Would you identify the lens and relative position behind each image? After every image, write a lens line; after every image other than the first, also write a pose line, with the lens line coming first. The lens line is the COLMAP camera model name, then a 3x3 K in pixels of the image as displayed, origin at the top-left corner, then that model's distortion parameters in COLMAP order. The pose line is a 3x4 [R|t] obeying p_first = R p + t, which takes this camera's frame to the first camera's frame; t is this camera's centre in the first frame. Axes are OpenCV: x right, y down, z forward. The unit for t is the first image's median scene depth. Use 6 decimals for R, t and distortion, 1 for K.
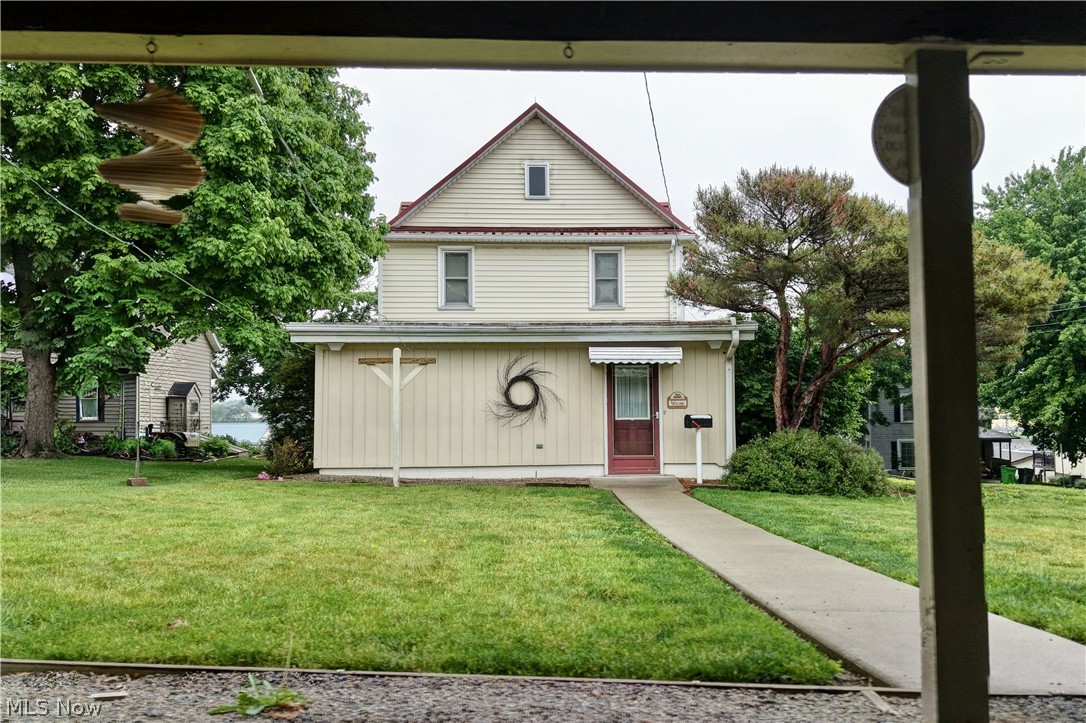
lens RADIAL K [[930.0, 0, 583.2], [0, 930.0, 363.1], [0, 0, 1]] dist [0.143001, -0.242372]
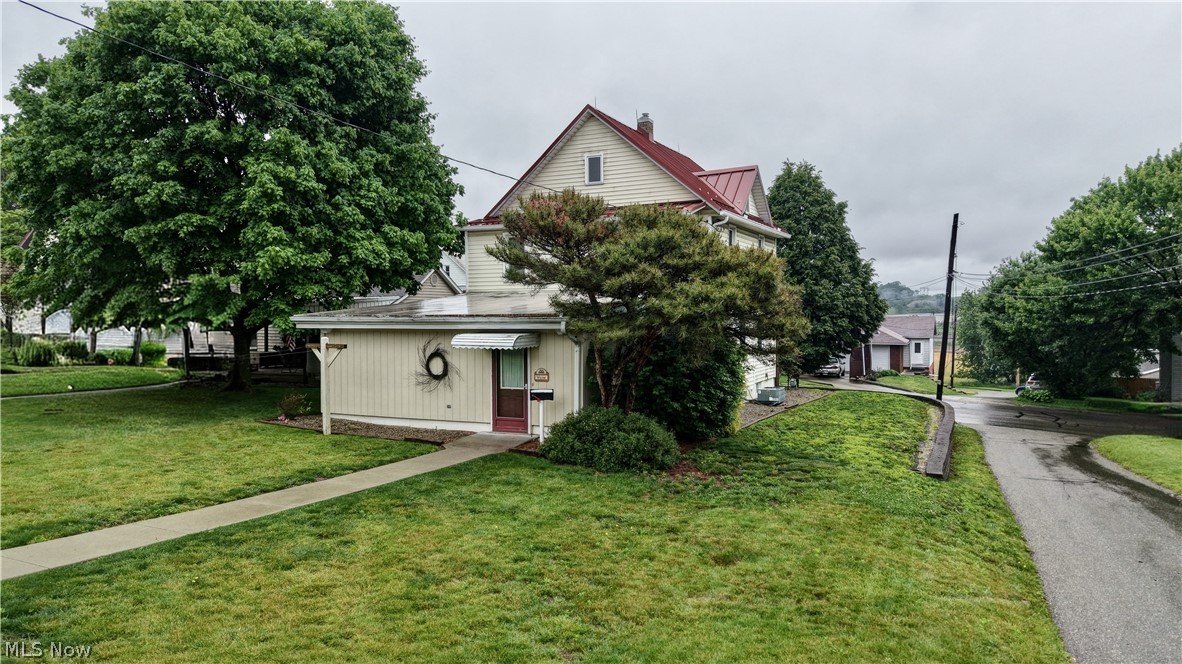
lens RADIAL K [[823.9, 0, 591.0], [0, 823.9, 332.0], [0, 0, 1]] dist [0.092736, -0.125843]
pose [[0.865744, 0.015757, -0.500239, 0.708645], [0.025673, 0.996790, 0.075830, -0.098729], [0.499829, -0.078492, 0.862560, 0.098634]]
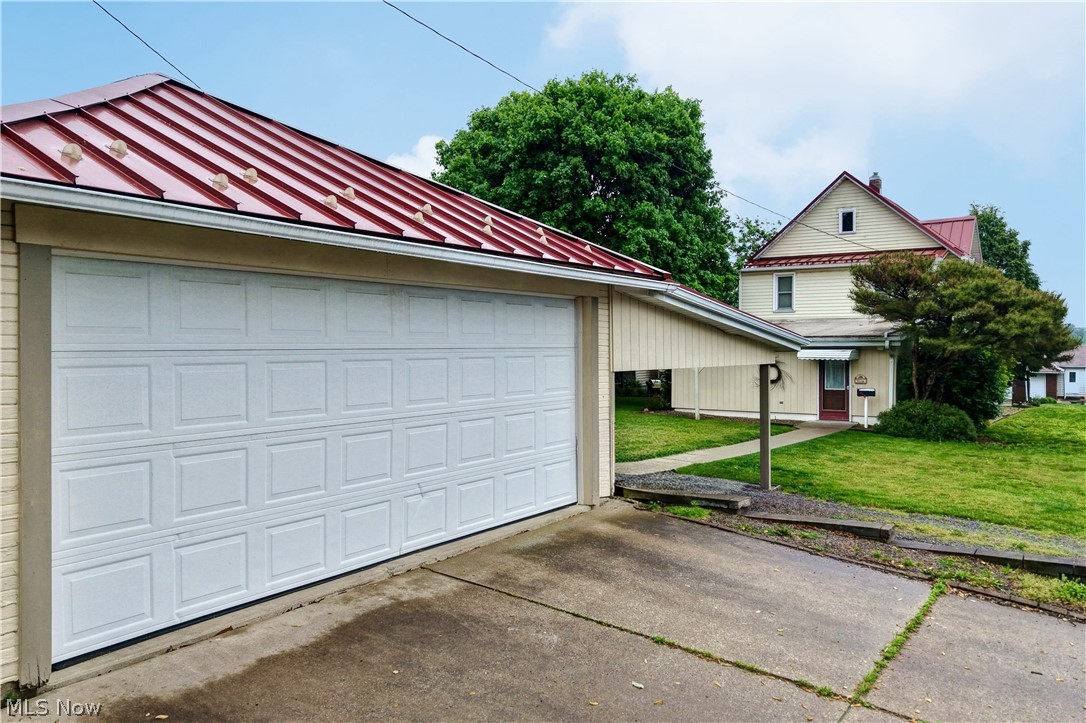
lens RADIAL K [[930.0, 0, 583.2], [0, 930.0, 363.1], [0, 0, 1]] dist [0.143001, -0.242372]
pose [[0.832885, 0.018594, -0.553133, 0.641512], [0.024481, 0.997219, 0.070385, -0.126513], [0.552904, -0.072164, 0.830114, -0.734121]]
